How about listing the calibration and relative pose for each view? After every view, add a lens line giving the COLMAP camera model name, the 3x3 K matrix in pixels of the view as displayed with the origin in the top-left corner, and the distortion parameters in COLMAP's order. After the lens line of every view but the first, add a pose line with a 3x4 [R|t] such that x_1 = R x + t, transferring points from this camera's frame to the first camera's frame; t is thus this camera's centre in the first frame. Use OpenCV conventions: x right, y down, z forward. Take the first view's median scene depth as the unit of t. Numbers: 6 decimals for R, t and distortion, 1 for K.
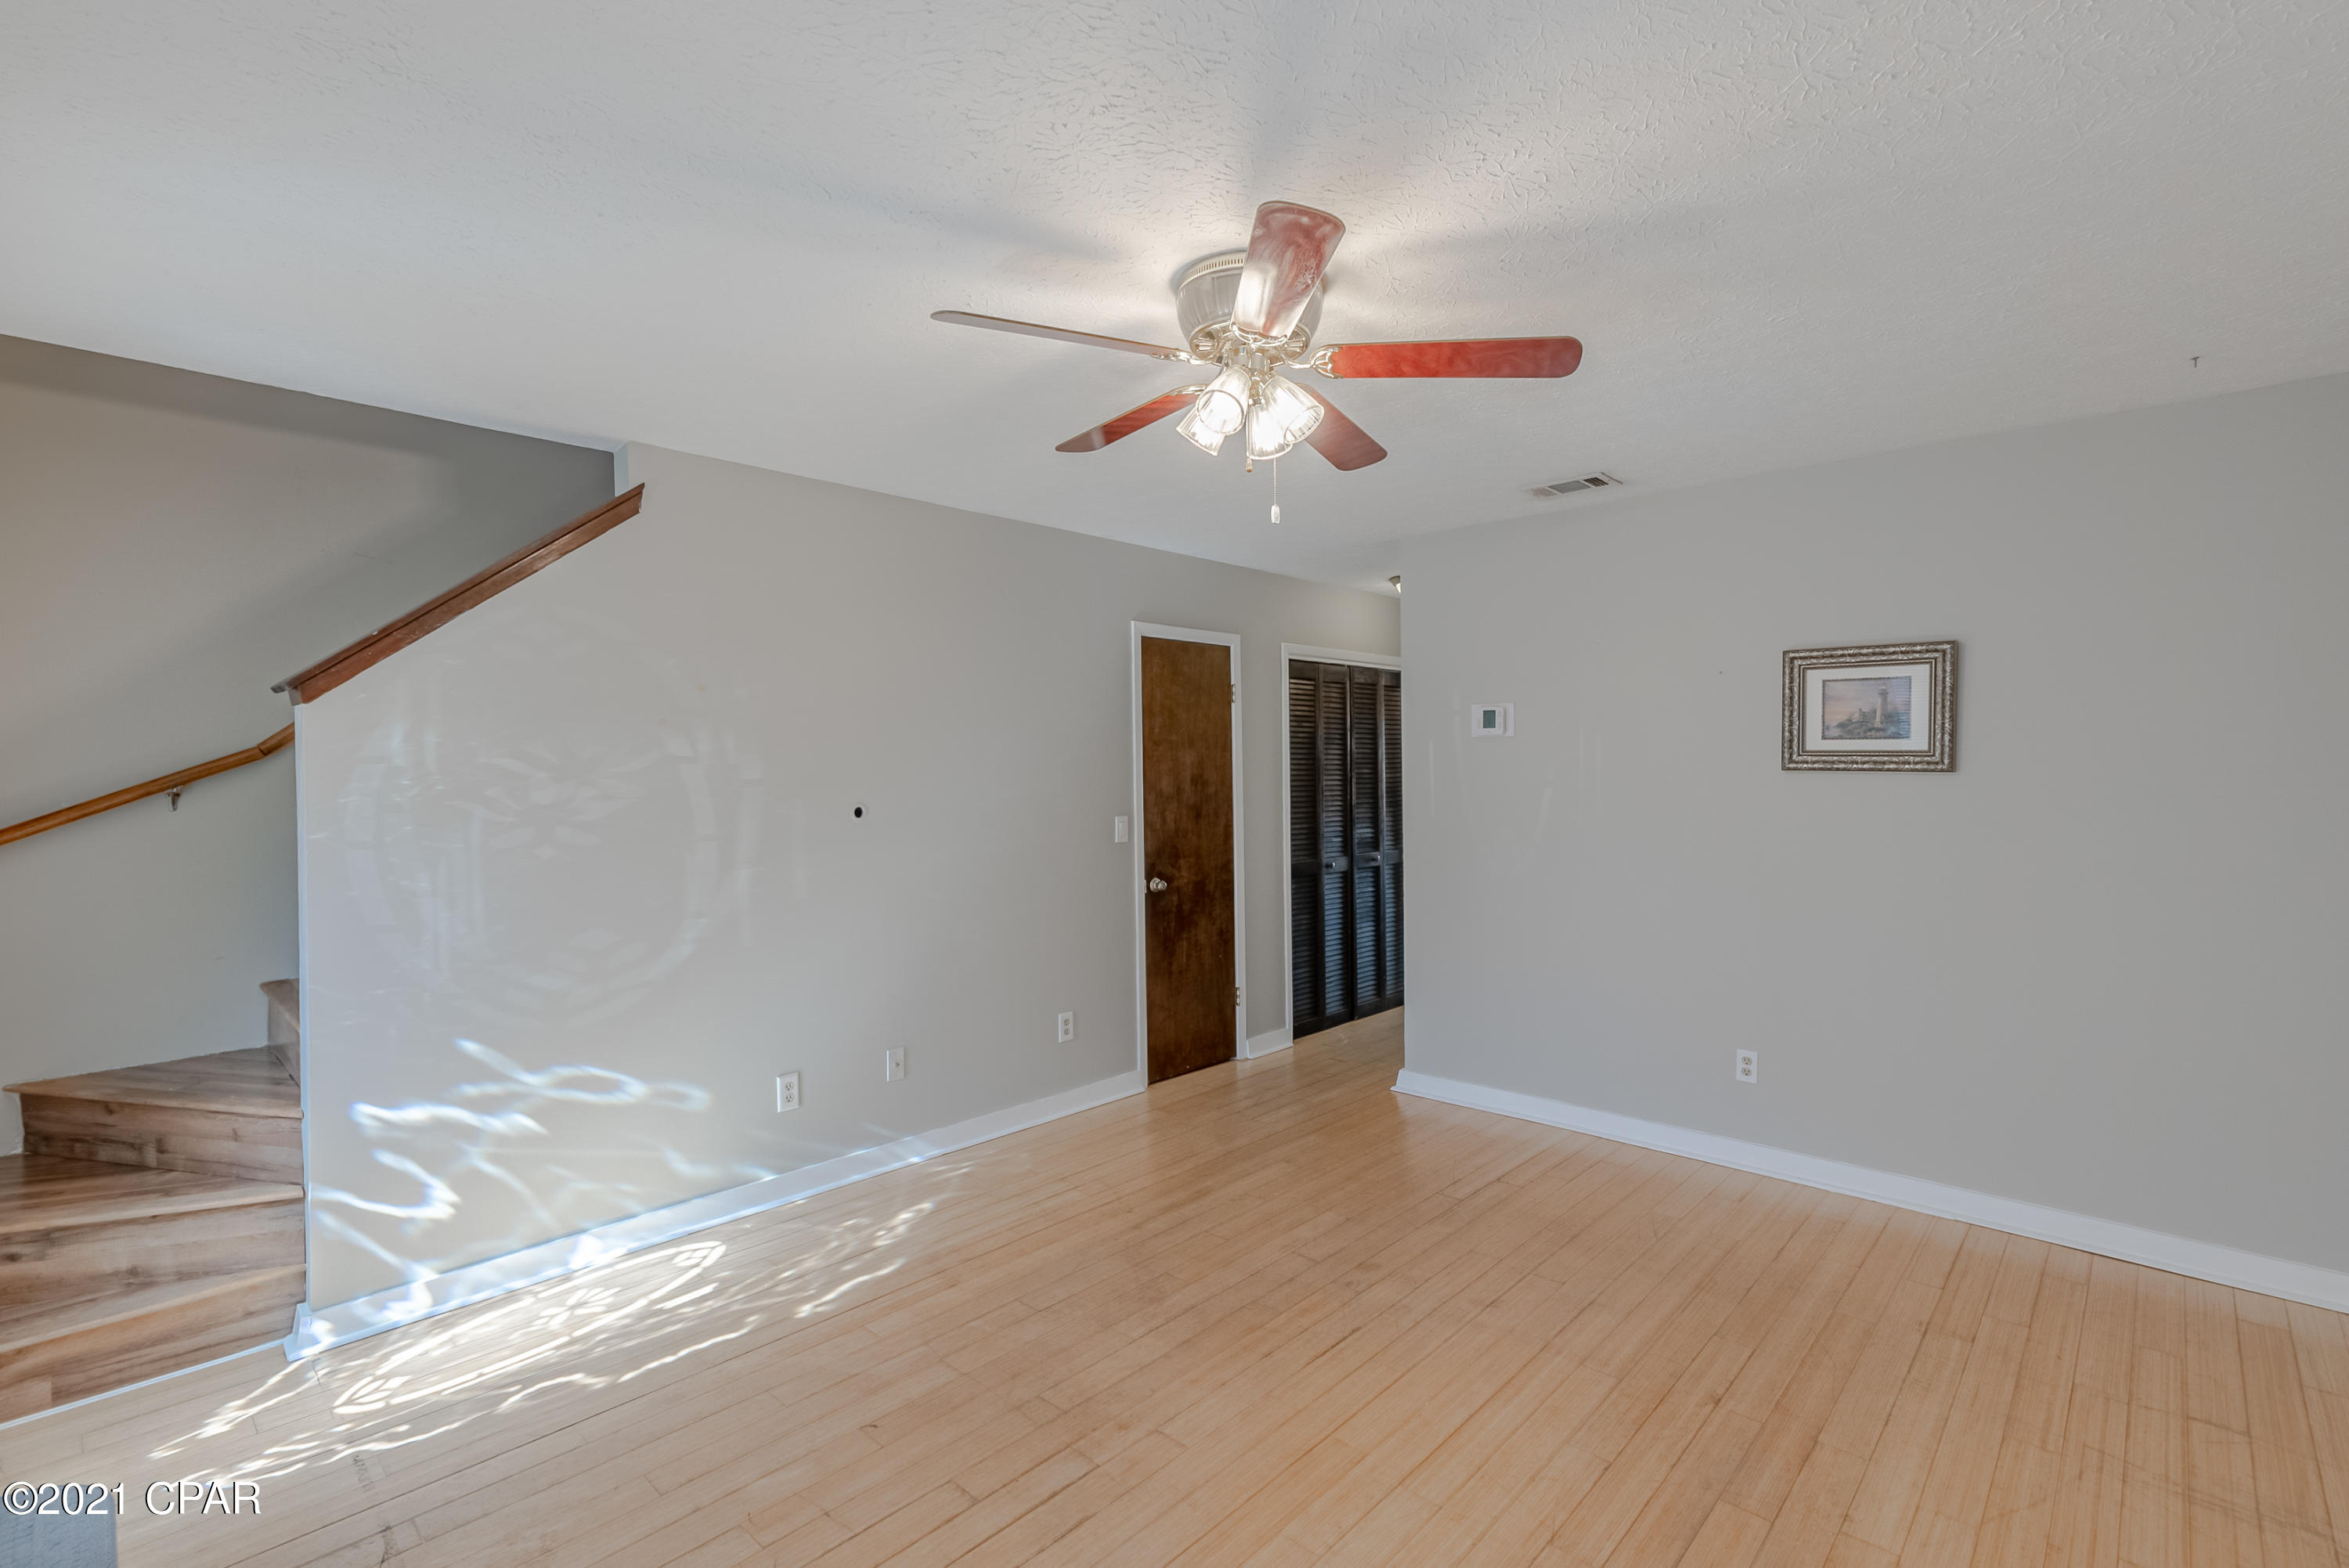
lens RADIAL K [[1096.9, 0, 1174.5], [0, 1096.9, 784.0], [0, 0, 1]] dist [-0.001400, -0.000111]
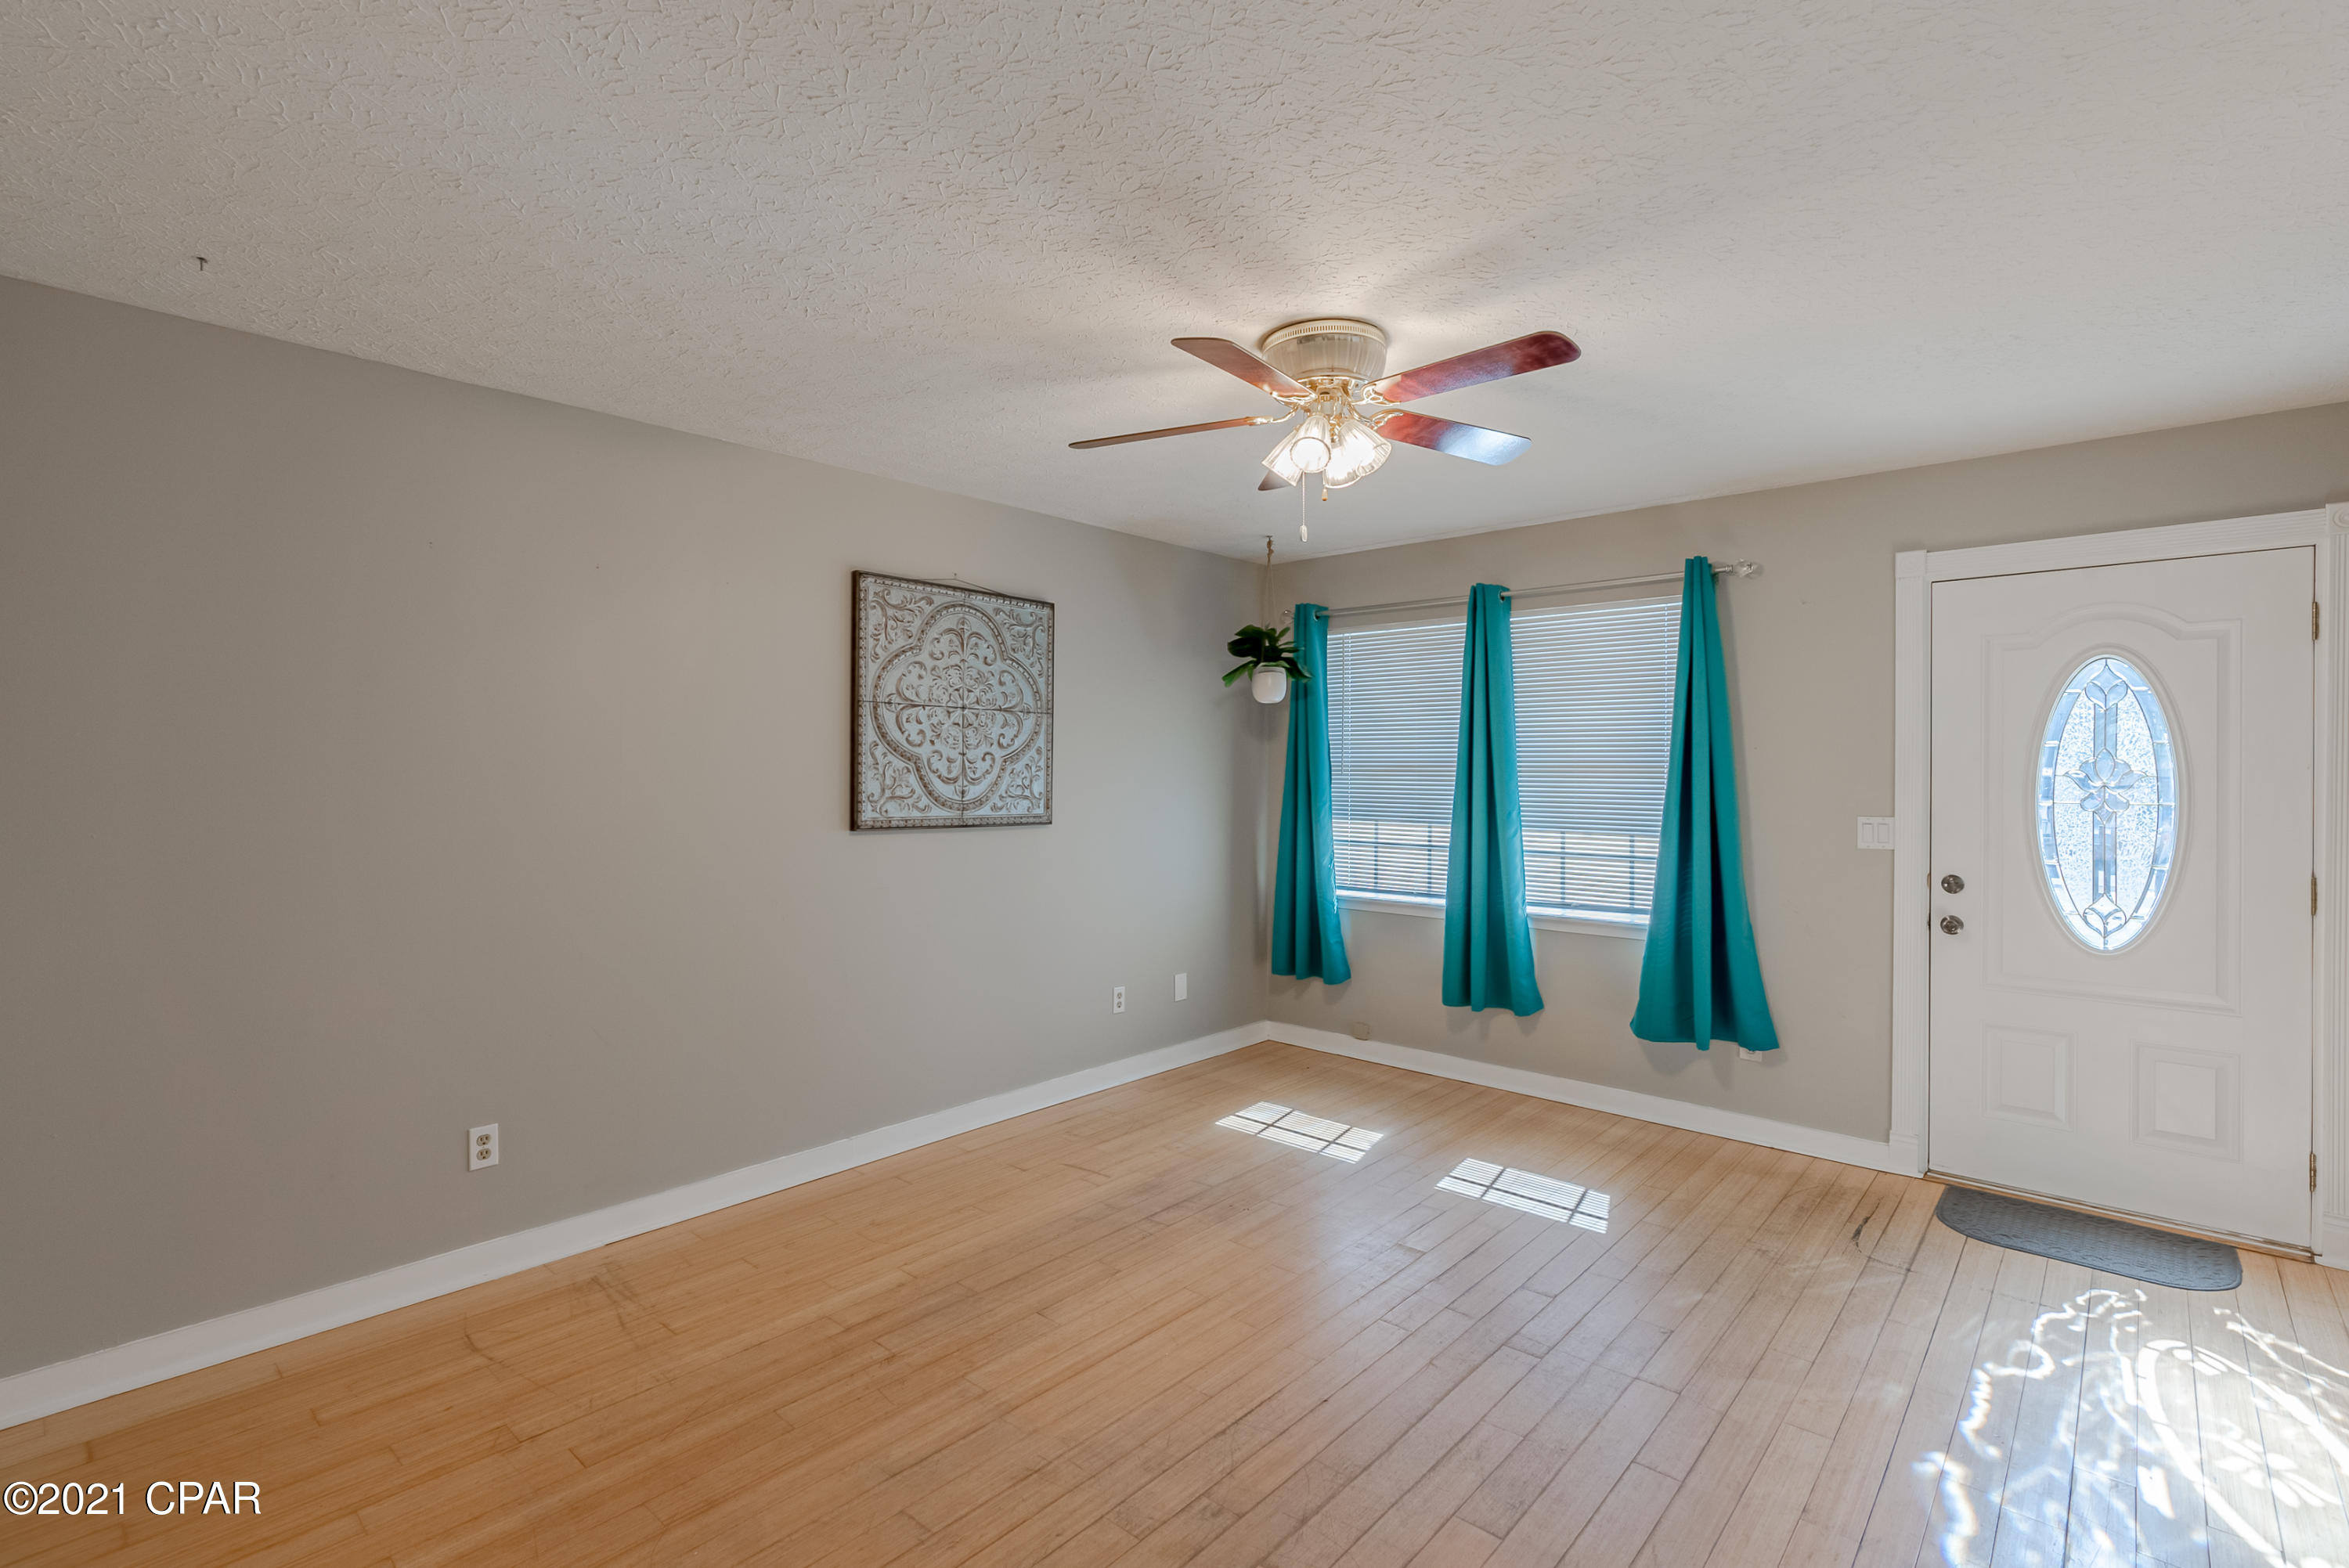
lens RADIAL K [[1071.9, 0, 1177.0], [0, 1071.9, 768.6], [0, 0, 1]] dist [-0.003662, 0.000160]
pose [[-0.999695, 0.007049, -0.023670, 0.182315], [0.006828, 0.999932, 0.009416, -0.005962], [0.023734, 0.009251, -0.999675, 1.530593]]
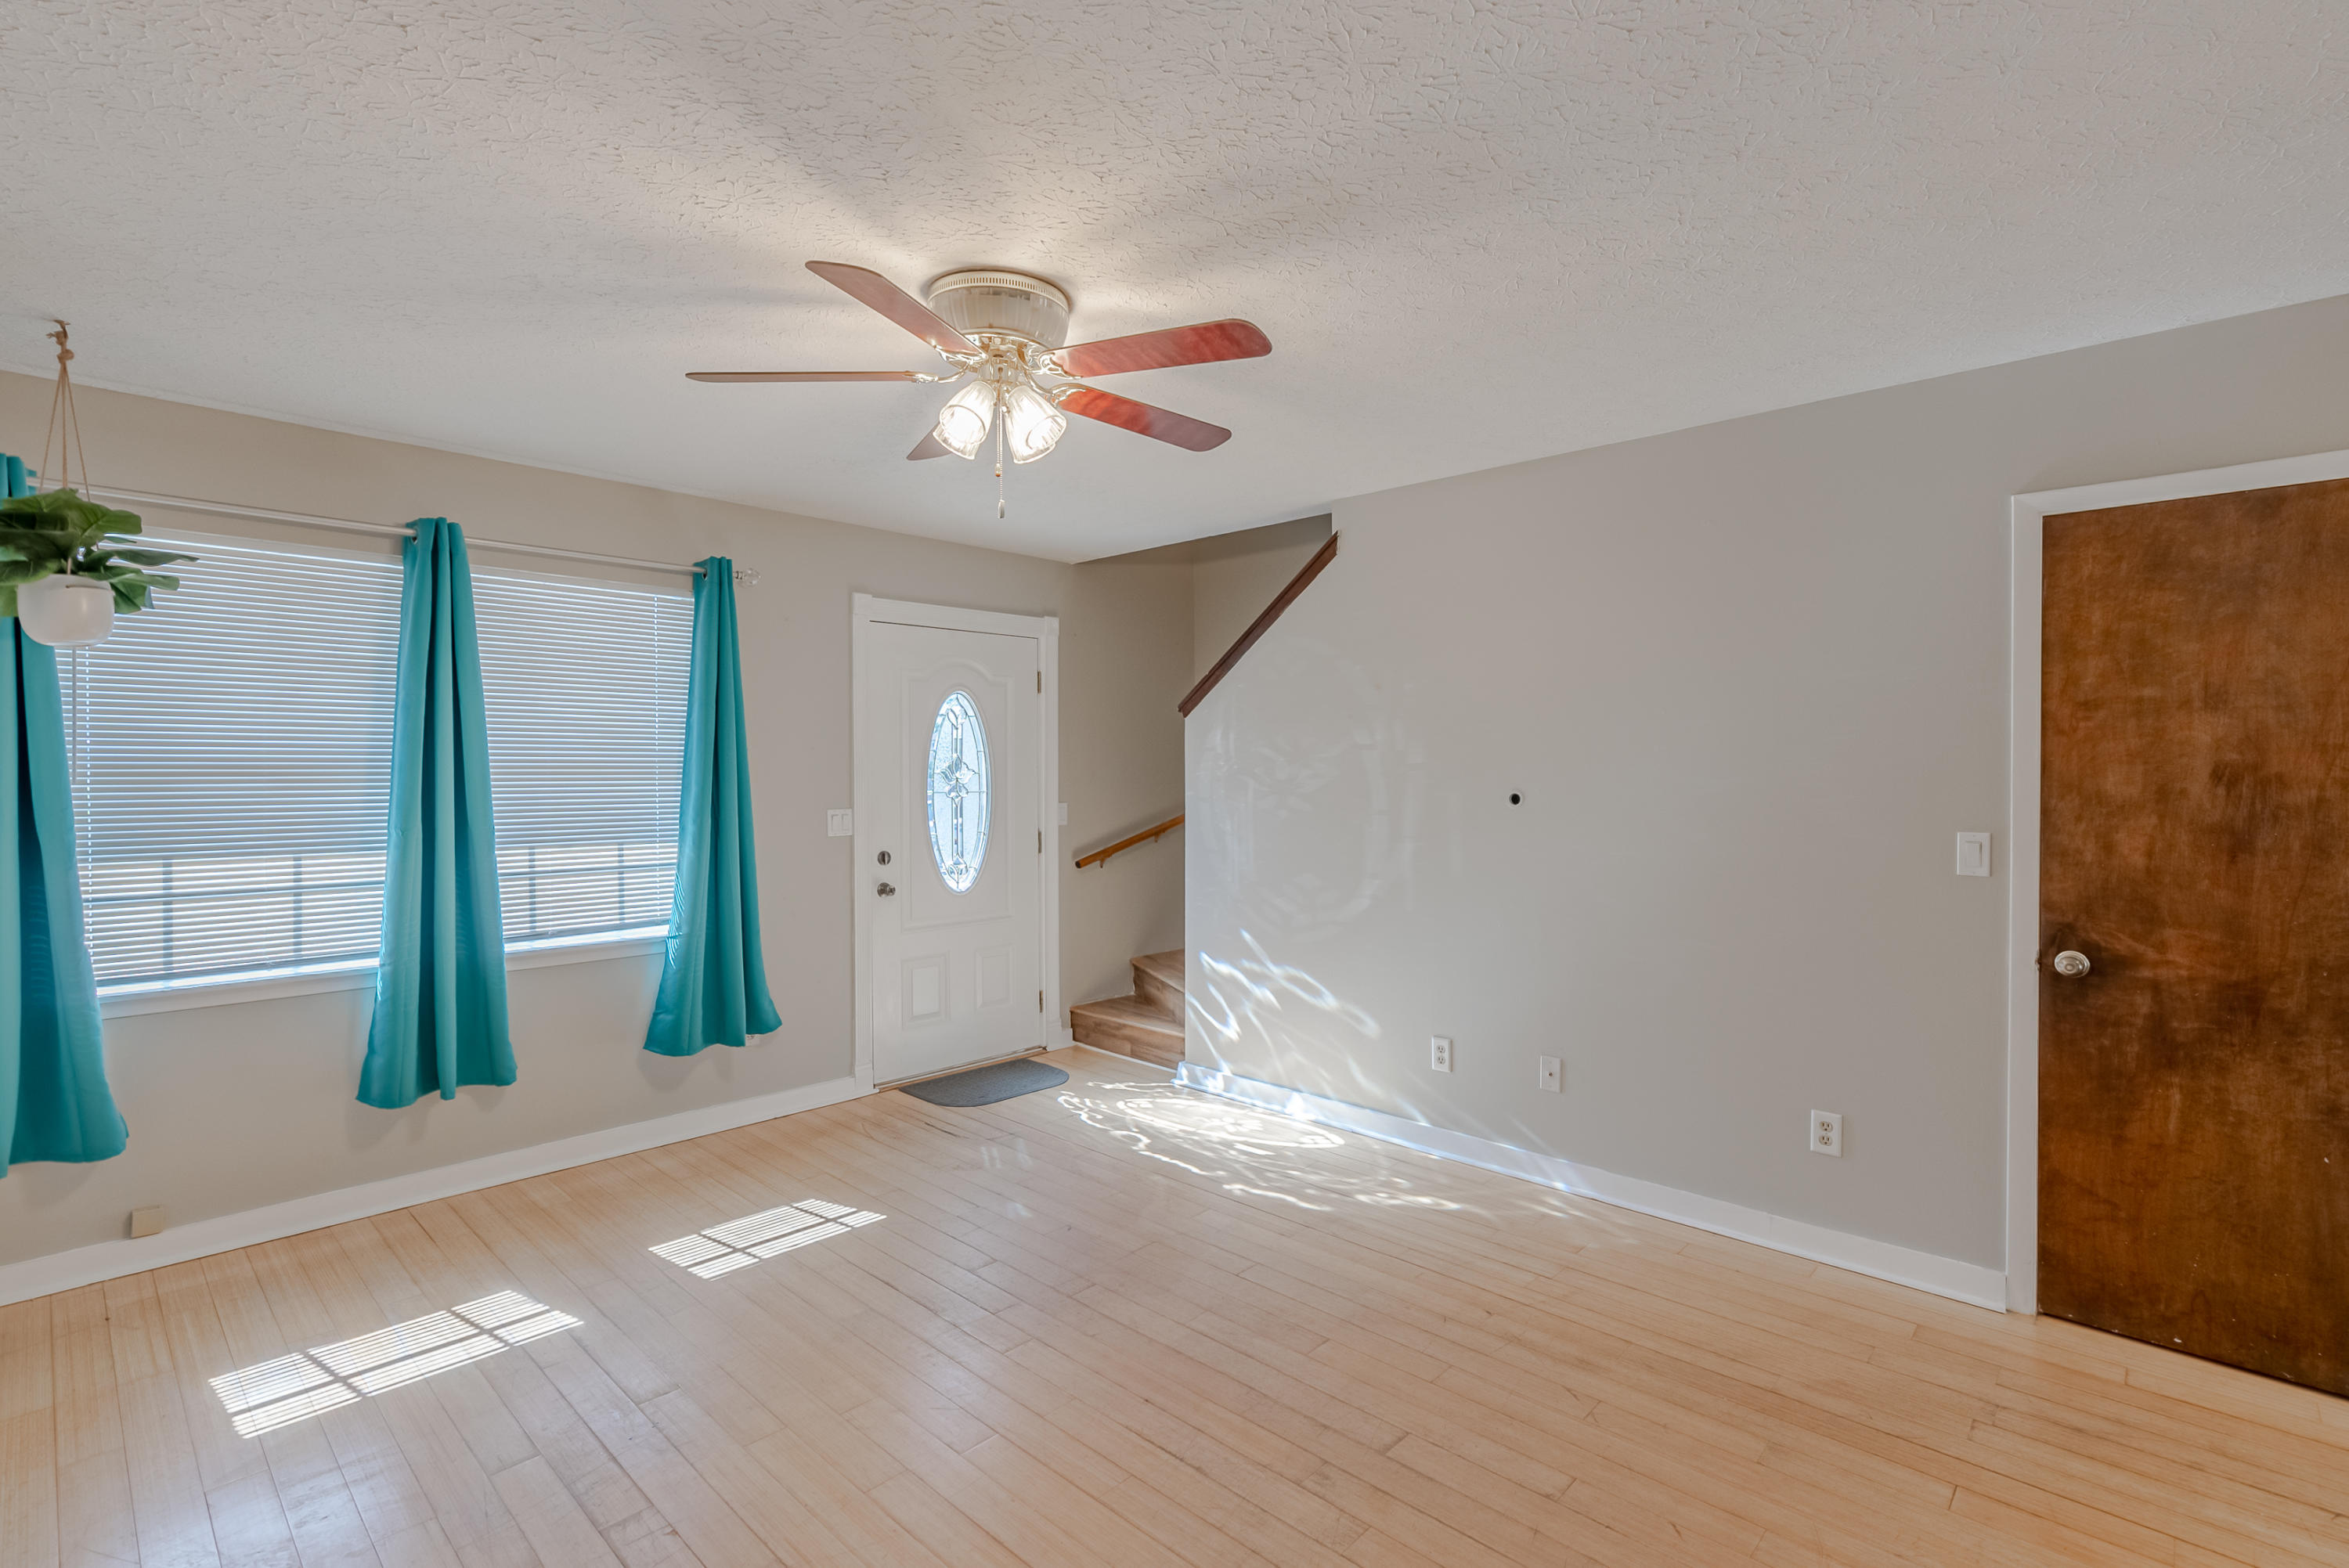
lens RADIAL K [[1071.9, 0, 1177.0], [0, 1071.9, 768.6], [0, 0, 1]] dist [-0.003662, 0.000160]
pose [[-0.010707, 0.012418, -0.999866, 0.789380], [-0.009964, 0.999872, 0.012525, -0.011770], [0.999893, 0.010097, -0.010582, 0.841758]]
